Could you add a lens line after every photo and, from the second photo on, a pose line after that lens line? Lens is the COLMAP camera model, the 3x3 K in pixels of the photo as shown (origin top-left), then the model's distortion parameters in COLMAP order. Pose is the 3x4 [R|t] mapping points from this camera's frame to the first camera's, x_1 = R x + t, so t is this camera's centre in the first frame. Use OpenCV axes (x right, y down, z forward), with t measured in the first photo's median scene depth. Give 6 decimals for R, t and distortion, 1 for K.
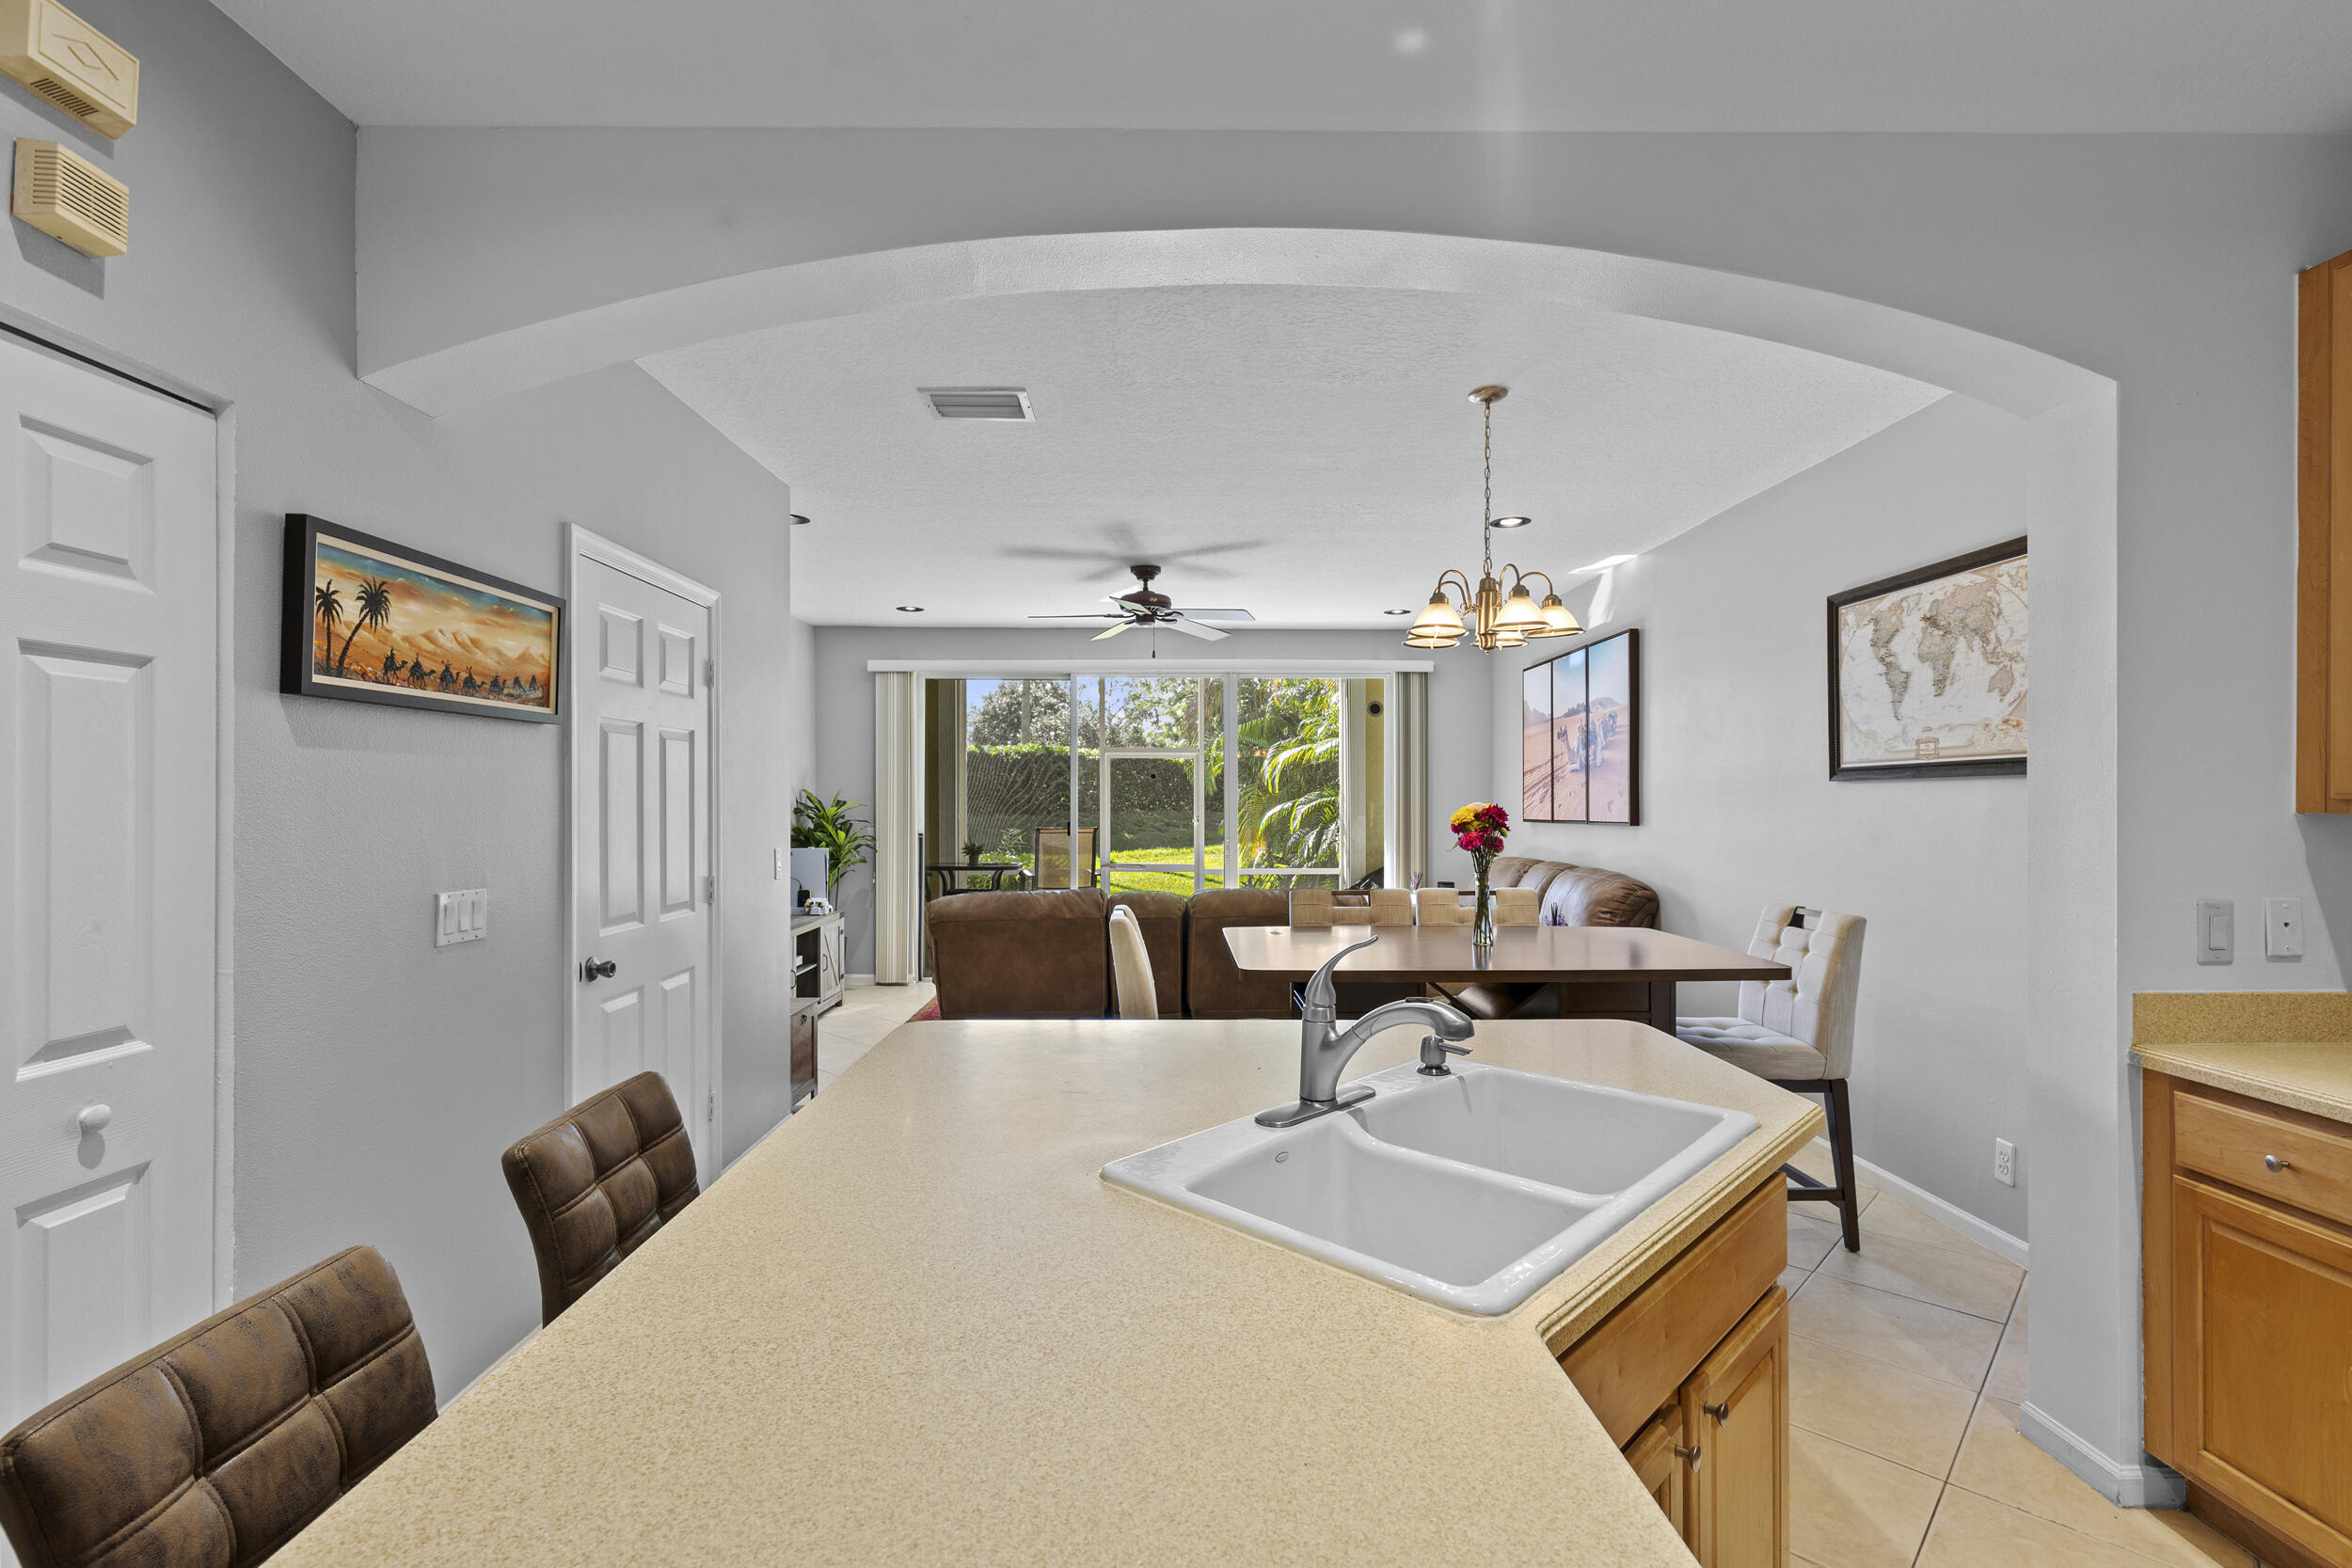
lens RADIAL K [[1054.7, 0, 1182.0], [0, 1054.7, 795.3], [0, 0, 1]] dist [0.002701, -0.001651]
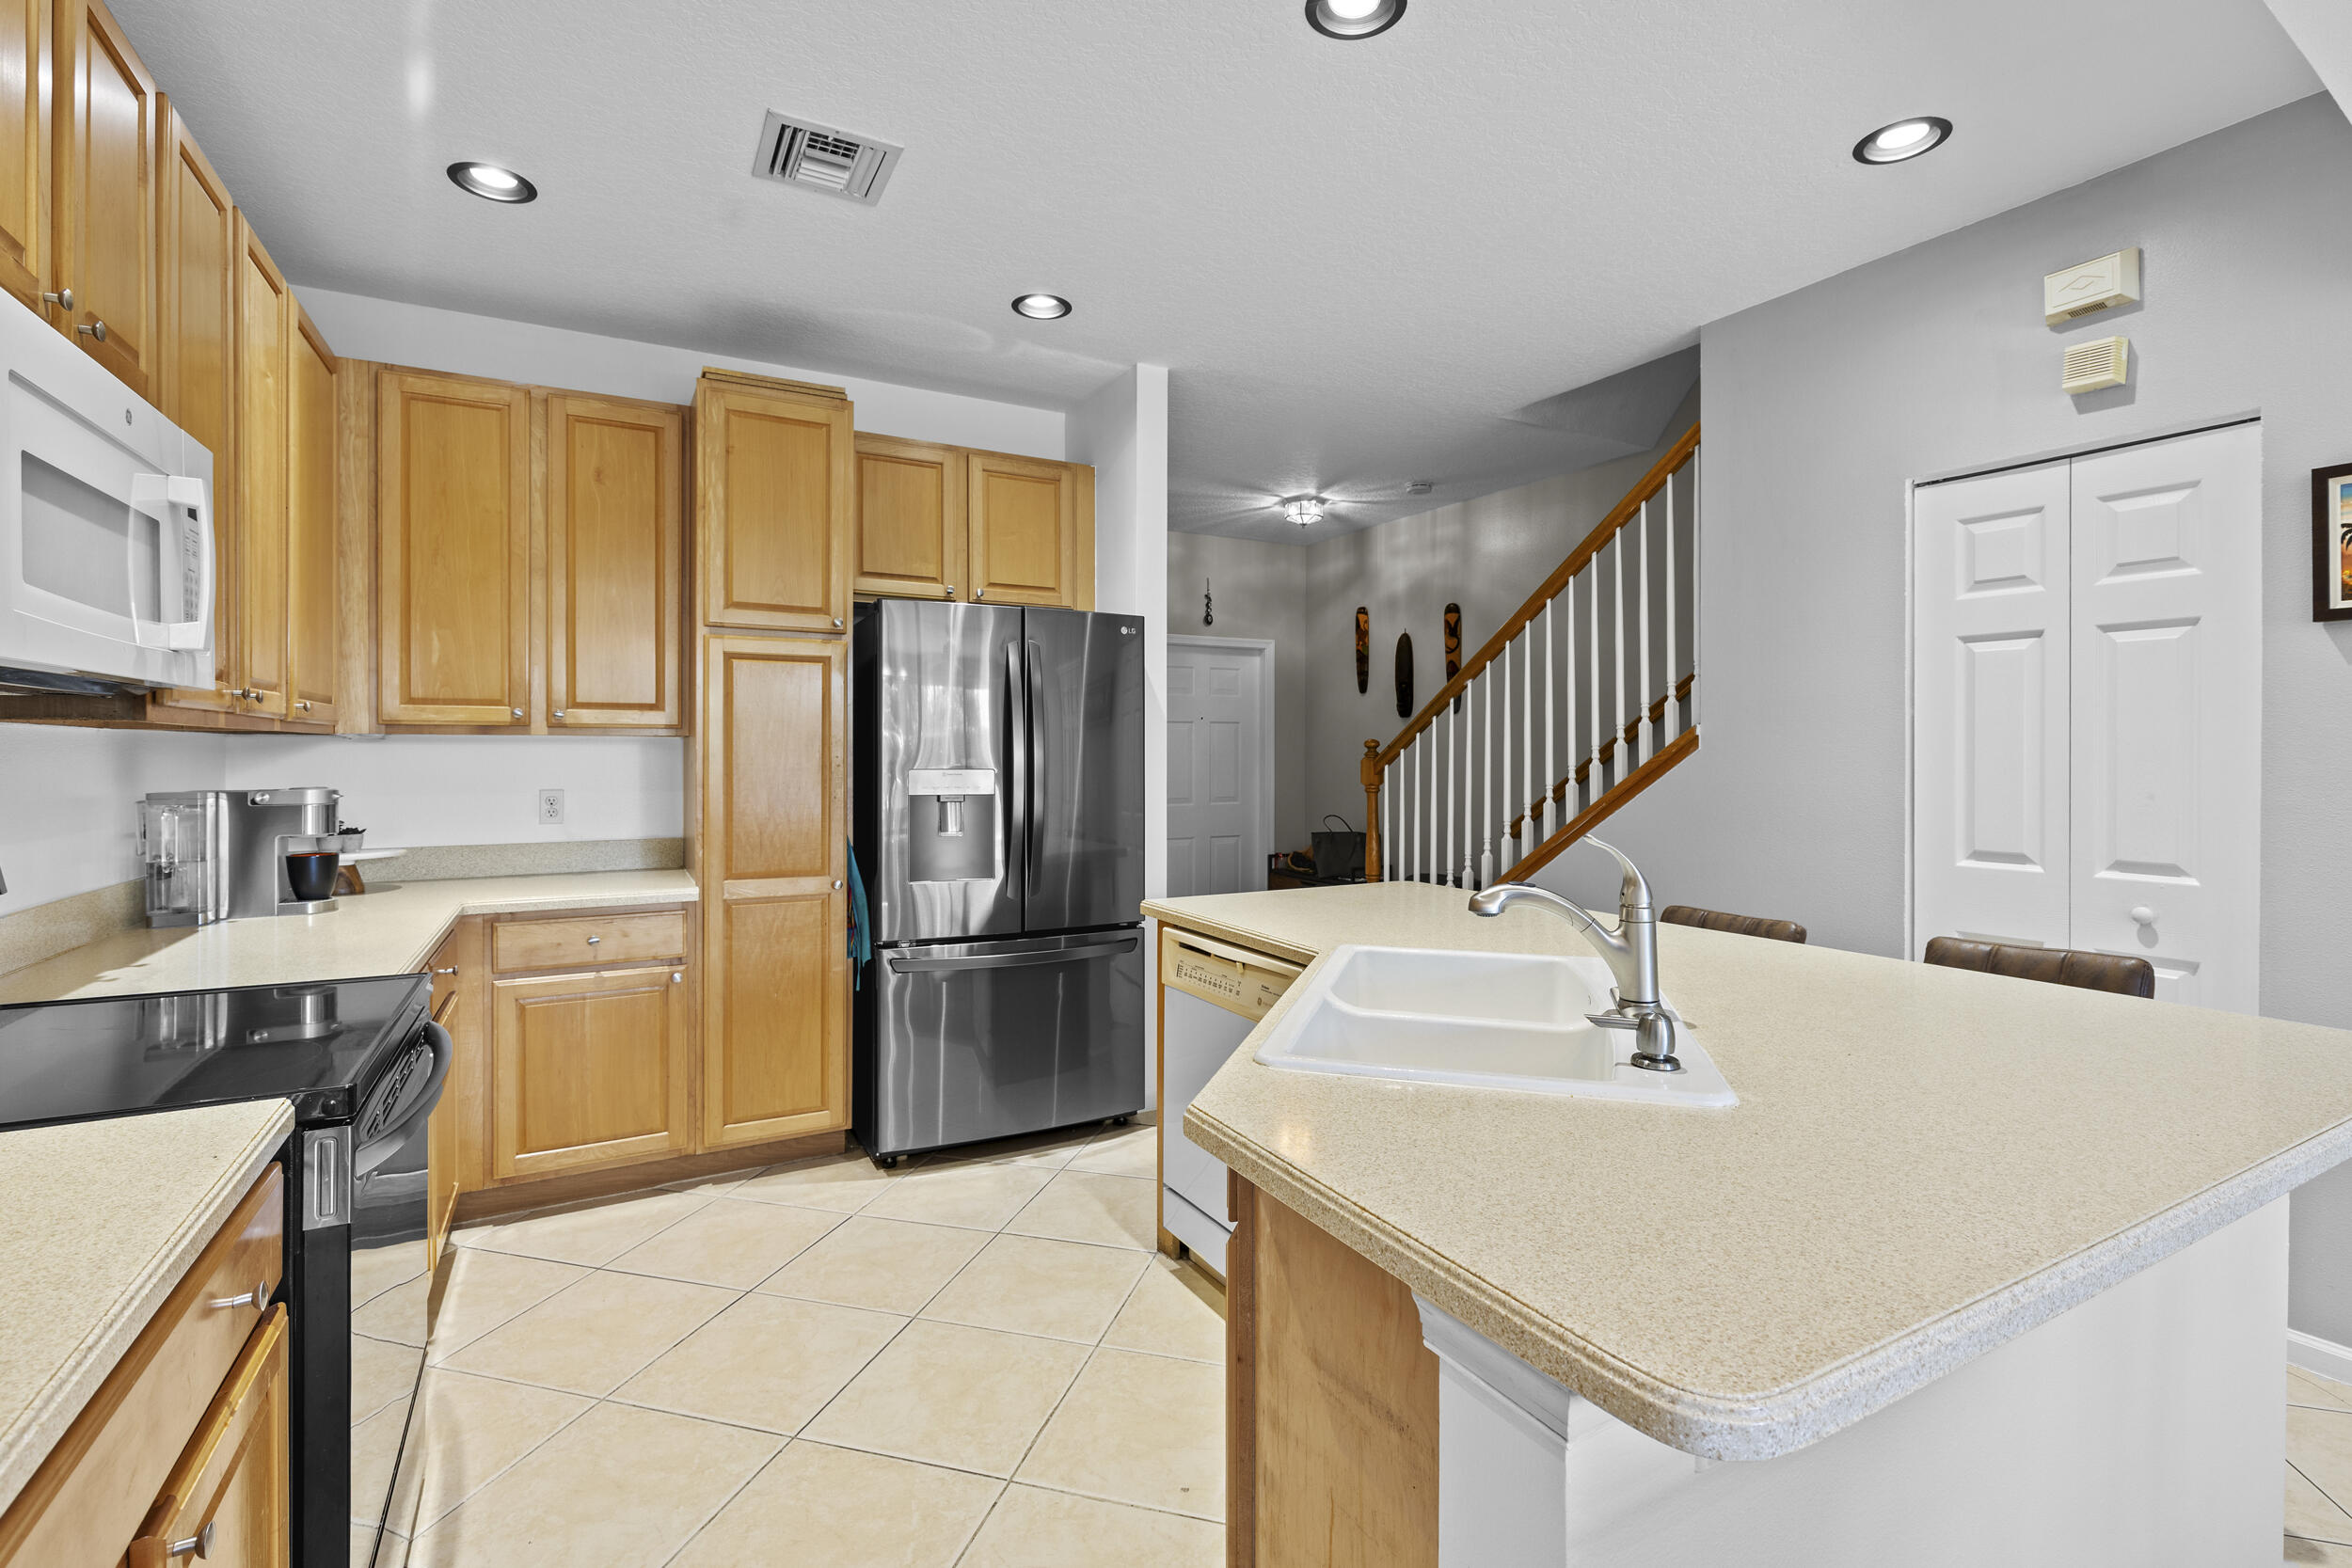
lens RADIAL K [[1054.7, 0, 1181.9], [0, 1054.7, 764.0], [0, 0, 1]] dist [0.002701, -0.001651]
pose [[-0.882437, 0.006841, -0.470381, 0.398154], [0.002250, 0.999944, 0.010322, 0.022560], [0.470426, 0.008050, -0.882403, 0.684510]]
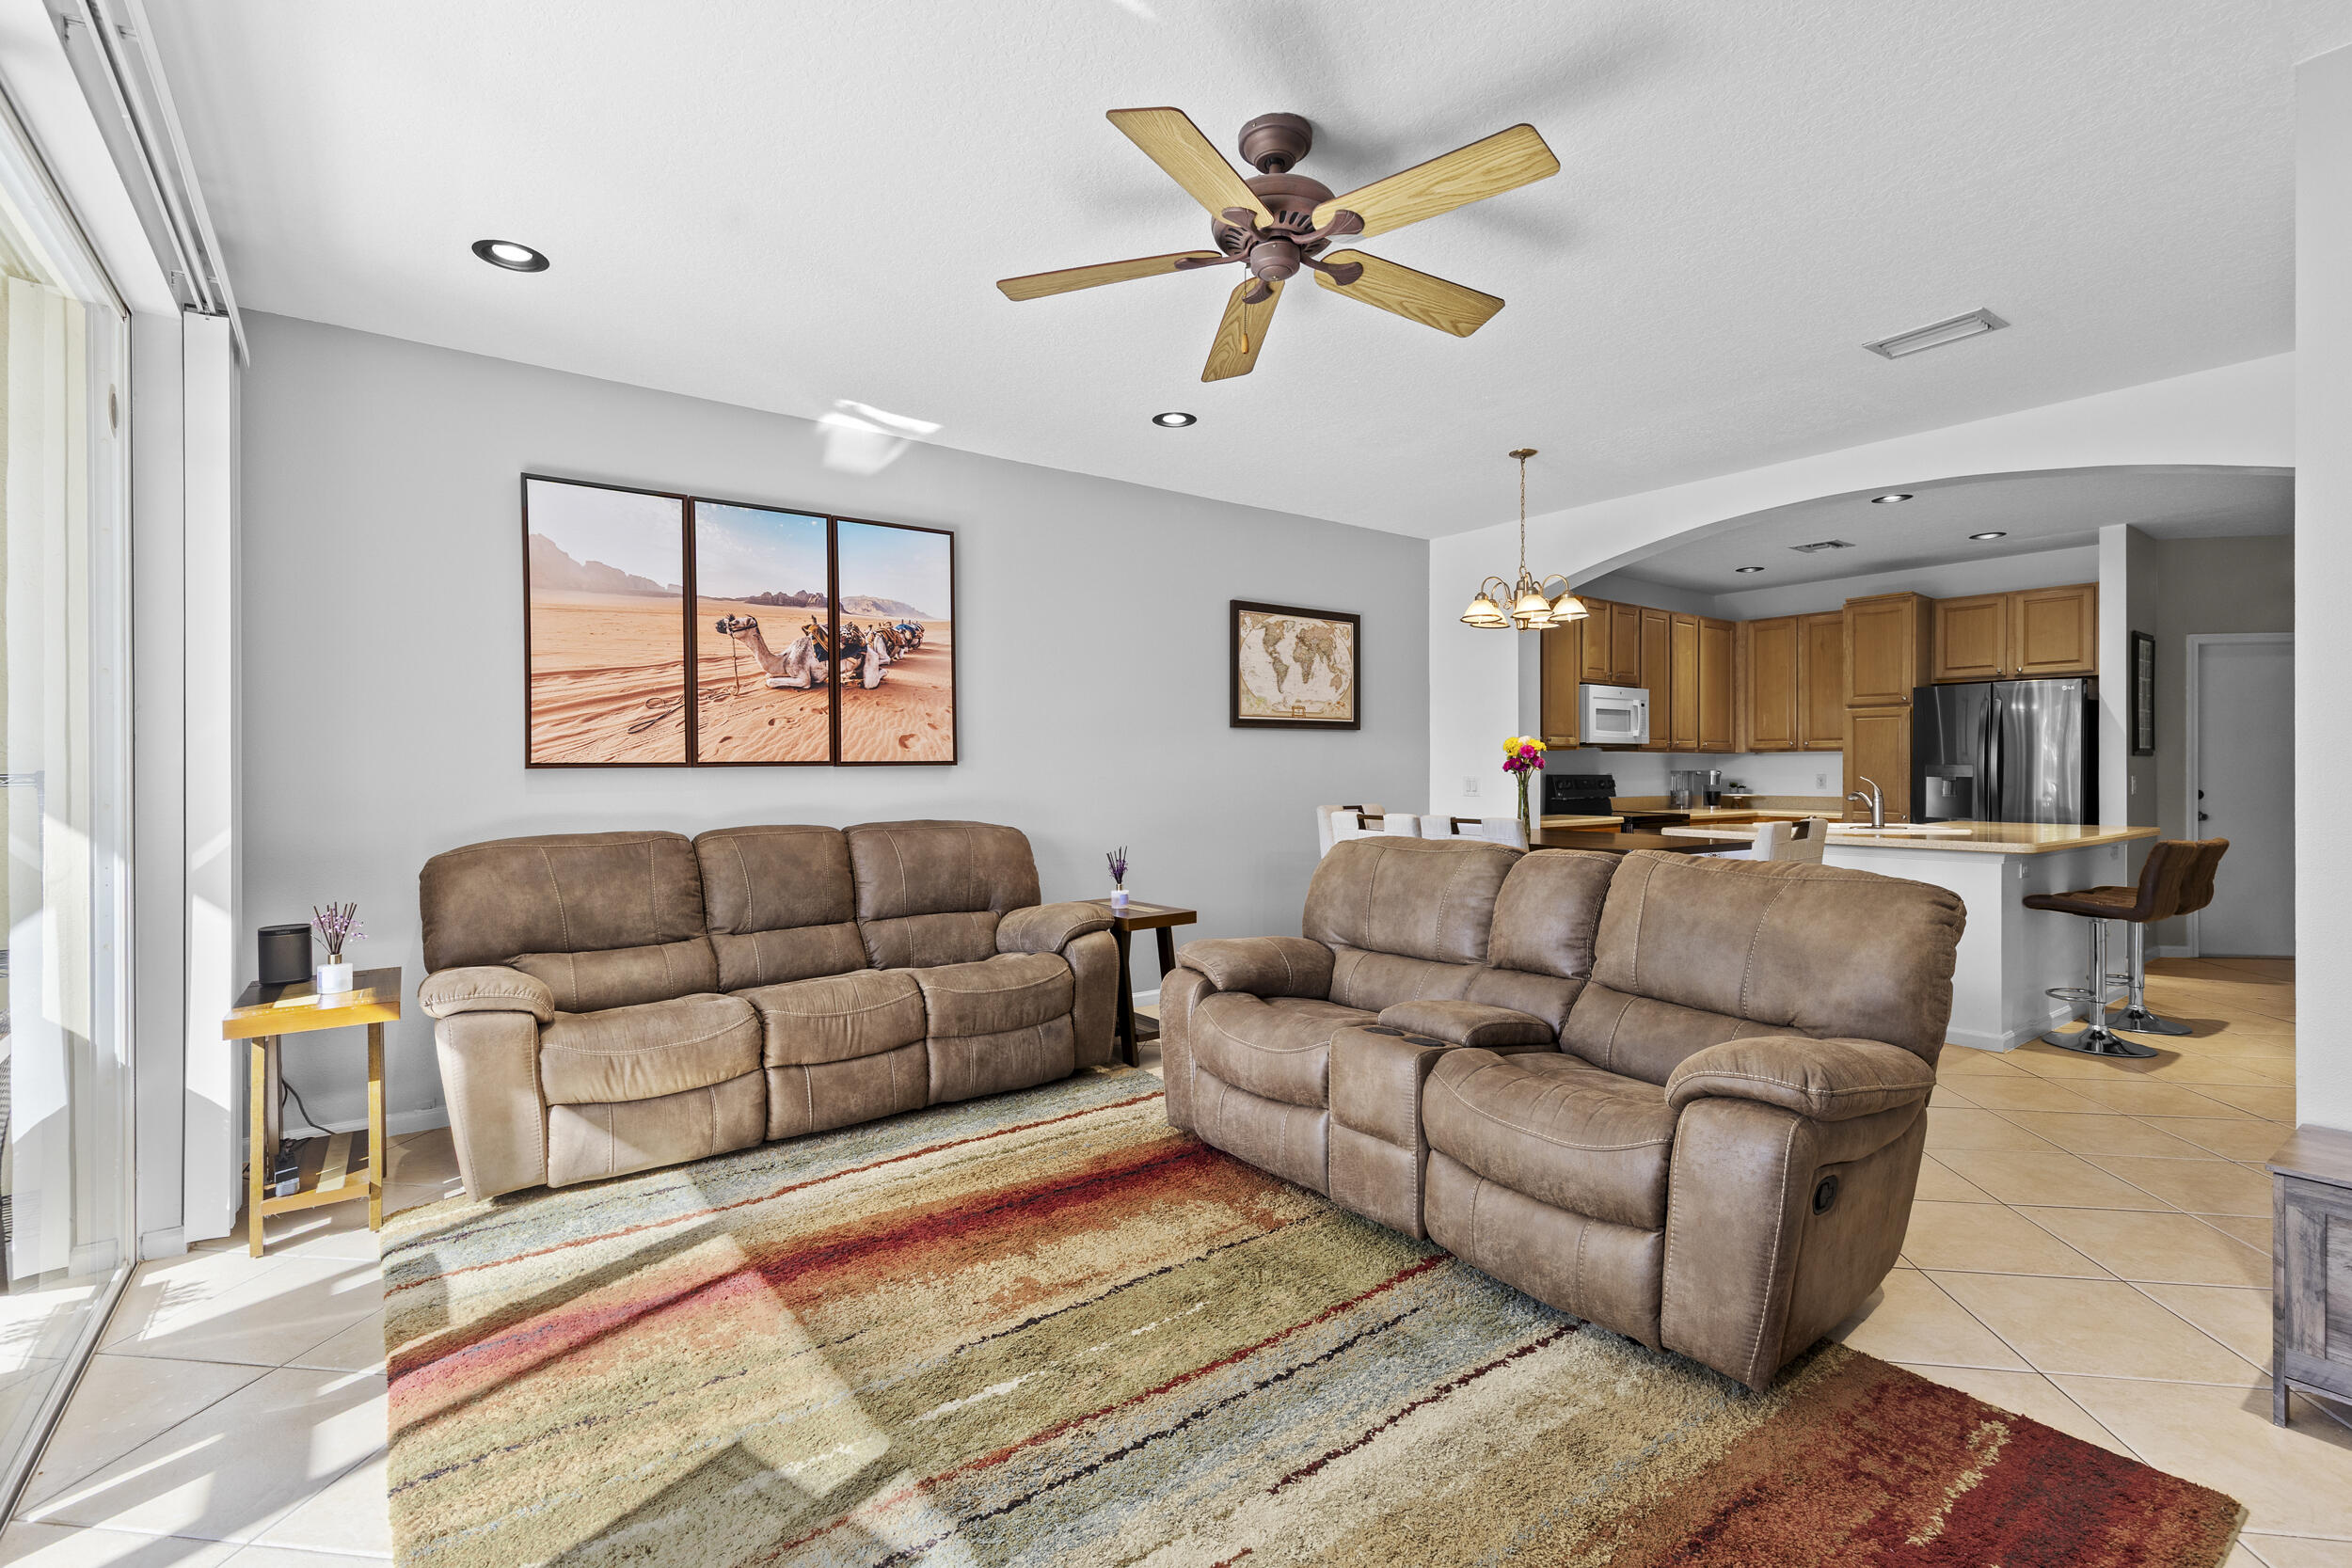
lens RADIAL K [[1054.7, 0, 1181.8], [0, 1054.7, 773.1], [0, 0, 1]] dist [0.002701, -0.001651]
pose [[-0.584322, -0.001443, 0.811521, -0.528809], [-0.001241, 0.999999, 0.000884, 0.049097], [-0.811521, -0.000491, -0.584323, 1.940558]]
